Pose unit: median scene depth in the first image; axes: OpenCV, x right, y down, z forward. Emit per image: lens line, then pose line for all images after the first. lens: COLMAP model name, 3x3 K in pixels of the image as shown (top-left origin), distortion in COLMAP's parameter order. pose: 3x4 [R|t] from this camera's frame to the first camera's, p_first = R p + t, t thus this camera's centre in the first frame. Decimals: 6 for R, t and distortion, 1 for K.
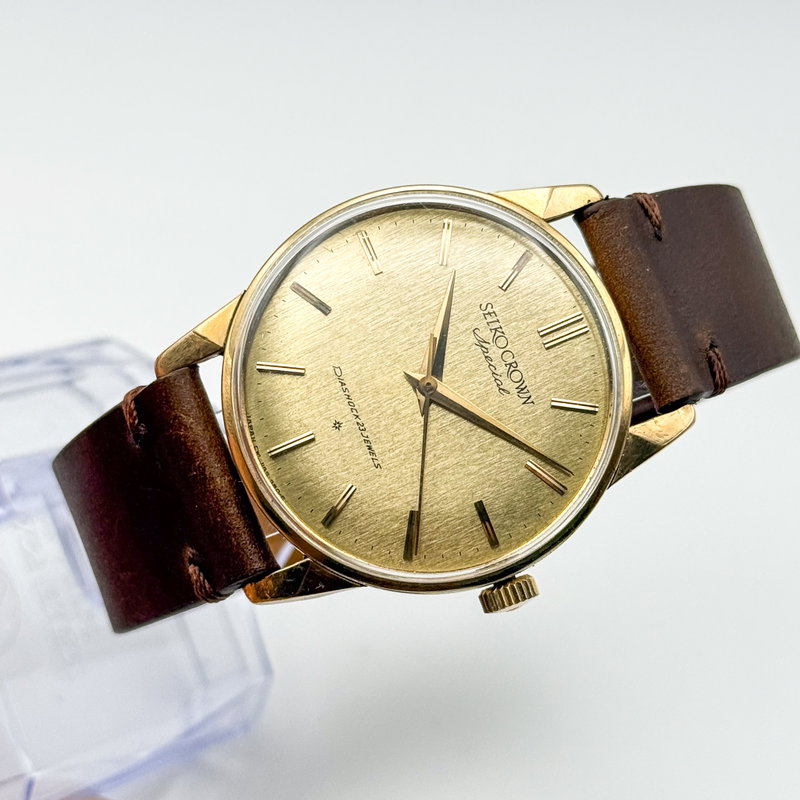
lens RADIAL K [[2280.0, 0, 400.0], [0, 2280.0, 400.0], [0, 0, 1]] dist [0.080039, -0.143137]
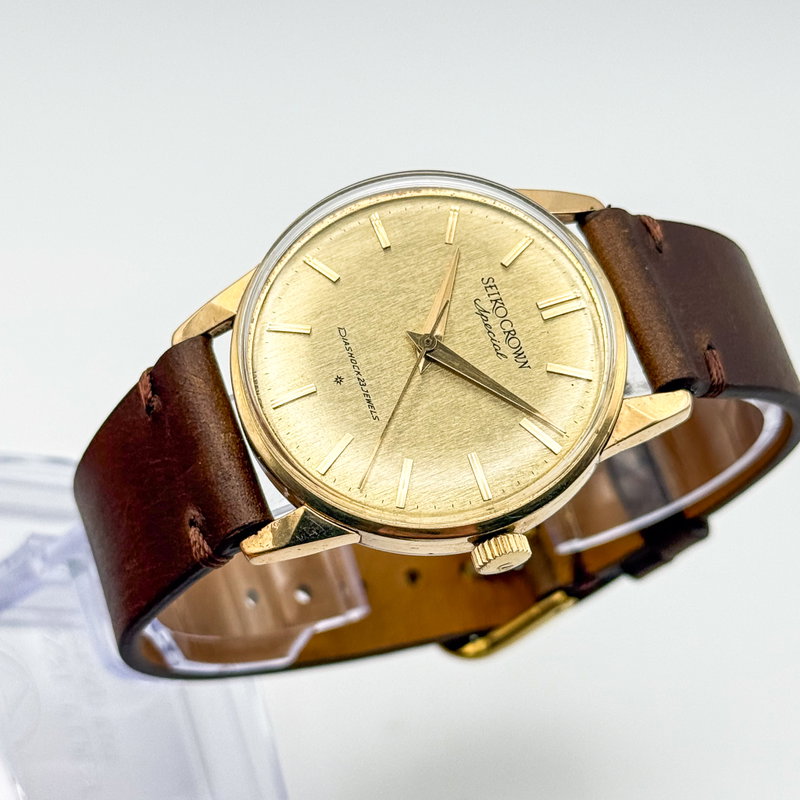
lens RADIAL K [[2280.0, 0, 400.0], [0, 2280.0, 400.0], [0, 0, 1]] dist [0.080039, -0.143137]
pose [[0.997510, 0.029730, -0.063953, 0.066239], [-0.047698, 0.952350, -0.301254, 0.328389], [0.051949, 0.303555, 0.951397, 0.019807]]
